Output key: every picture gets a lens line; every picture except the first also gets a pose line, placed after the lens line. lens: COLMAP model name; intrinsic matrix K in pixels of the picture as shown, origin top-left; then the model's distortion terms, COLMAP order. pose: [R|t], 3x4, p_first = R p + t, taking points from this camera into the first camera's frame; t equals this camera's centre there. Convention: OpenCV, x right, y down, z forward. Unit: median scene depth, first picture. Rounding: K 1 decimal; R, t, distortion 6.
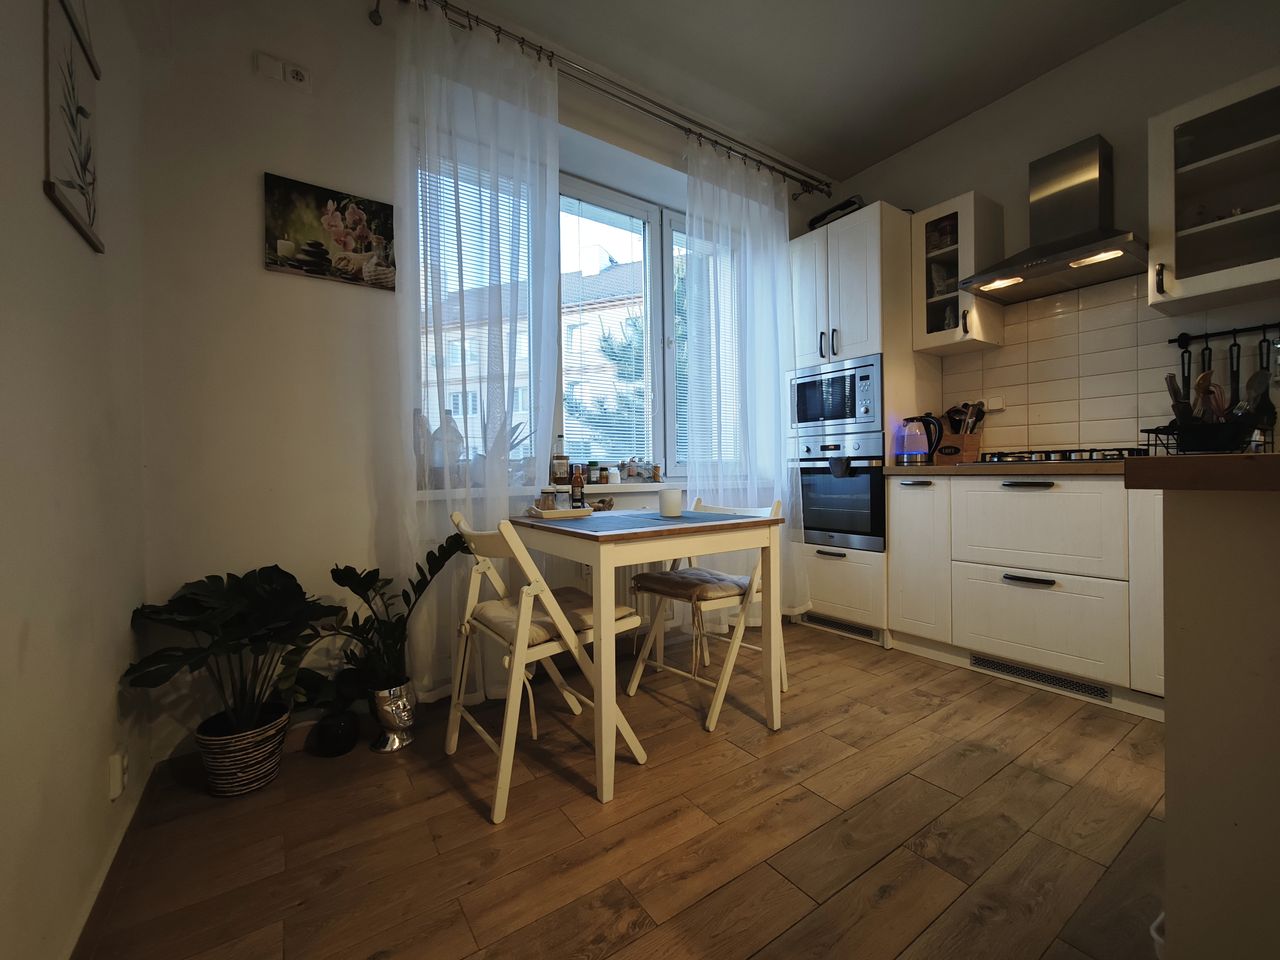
lens RADIAL K [[527.6, 0, 644.1], [0, 527.6, 476.1], [0, 0, 1]] dist [-0.006533, 0.002040]
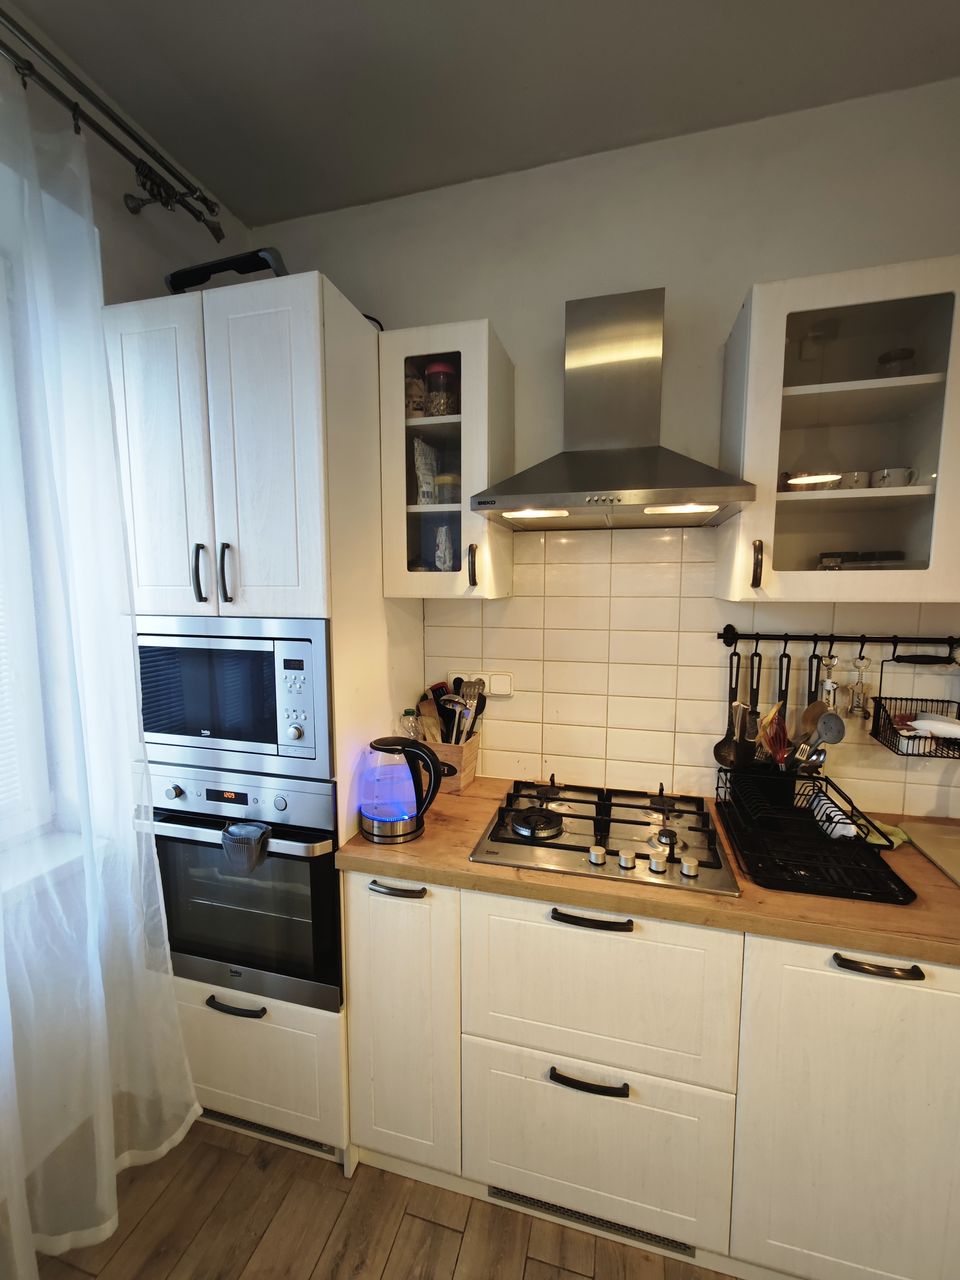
lens RADIAL K [[527.6, 0, 483.9], [0, 527.6, 643.2], [0, 0, 1]] dist [-0.006533, 0.002040]
pose [[0.760253, -0.053731, 0.647401, 0.251448], [-0.007125, 0.995824, 0.091014, -0.254398], [-0.649588, -0.073807, 0.756696, 0.552673]]
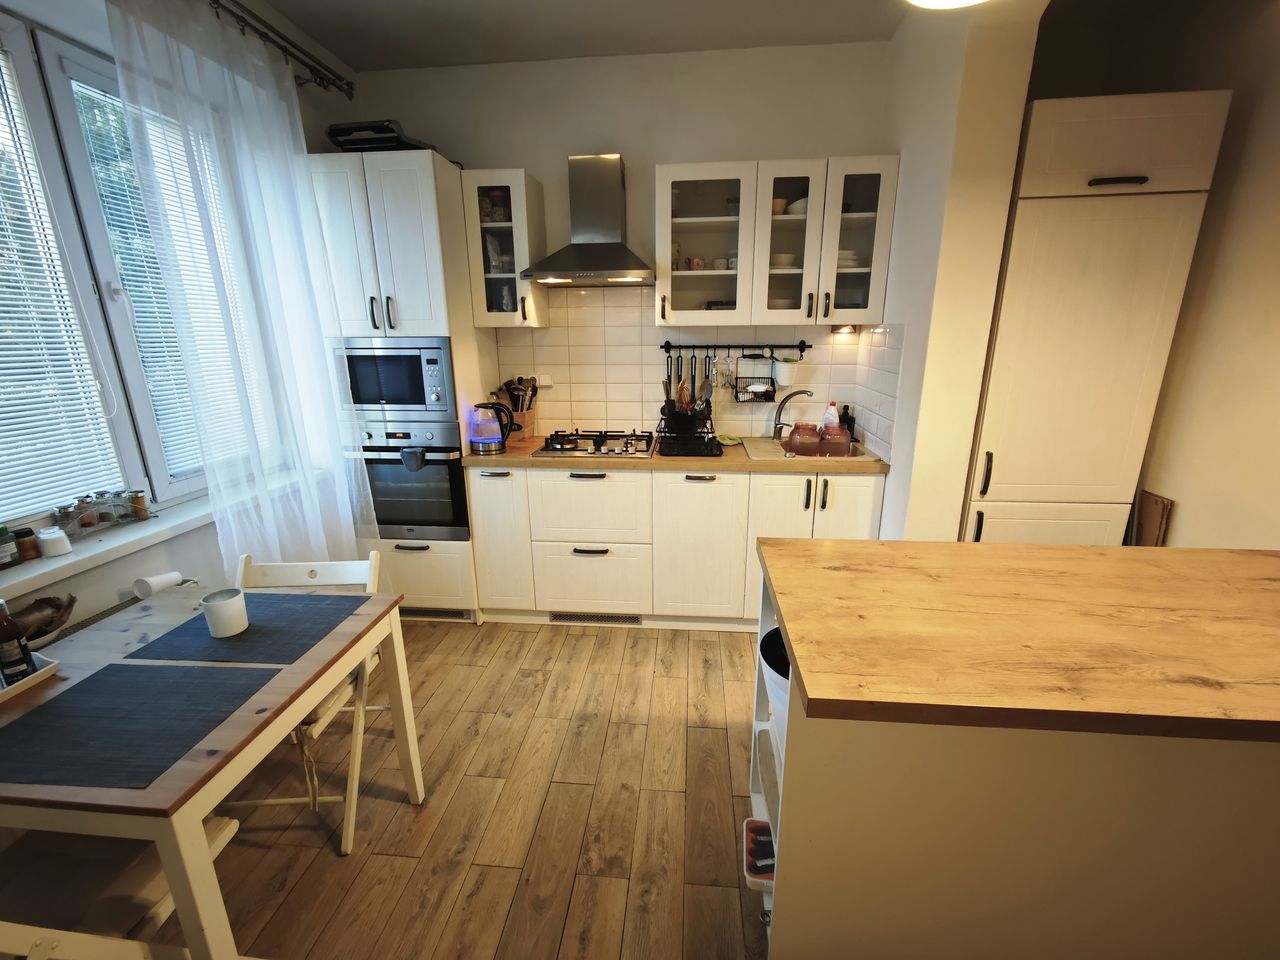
lens RADIAL K [[527.6, 0, 641.0], [0, 527.6, 473.2], [0, 0, 1]] dist [-0.006533, 0.002040]
pose [[0.639351, -0.190408, 0.744966, -0.062309], [0.004015, 0.969668, 0.244395, -0.225287], [-0.768904, -0.153263, 0.620722, 0.139382]]
